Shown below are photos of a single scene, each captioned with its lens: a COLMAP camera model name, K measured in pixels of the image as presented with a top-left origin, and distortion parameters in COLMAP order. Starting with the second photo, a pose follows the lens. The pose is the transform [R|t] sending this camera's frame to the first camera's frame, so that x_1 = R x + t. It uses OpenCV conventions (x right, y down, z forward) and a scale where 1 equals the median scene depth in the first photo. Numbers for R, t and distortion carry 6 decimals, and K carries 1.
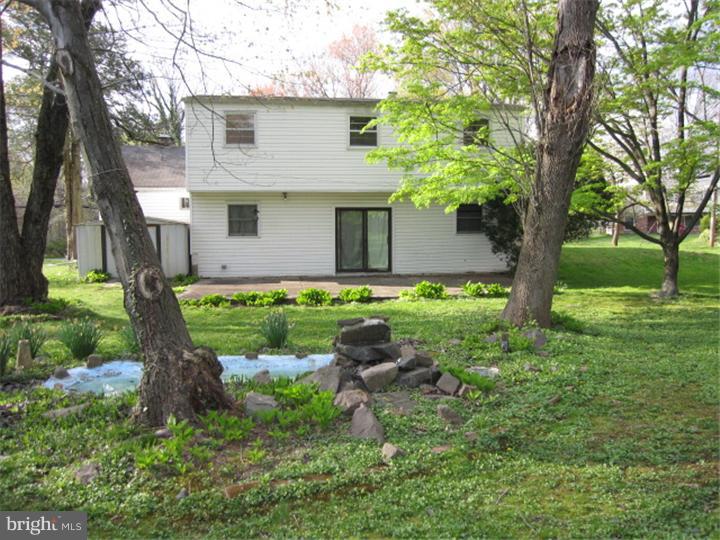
lens RADIAL K [[598.0, 0, 361.1], [0, 598.0, 270.0], [0, 0, 1]] dist [-0.037971, 0.000097]
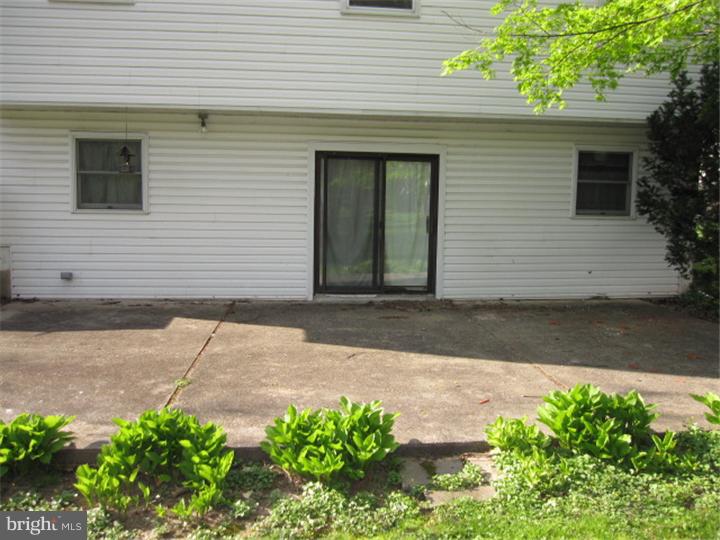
lens RADIAL K [[598.0, 0, 357.9], [0, 598.0, 270.5], [0, 0, 1]] dist [-0.037971, 0.000097]
pose [[0.998977, 0.027603, -0.035819, 0.007838], [-0.026241, 0.998935, 0.037955, -0.031796], [0.036828, -0.036976, 0.998637, 0.545610]]
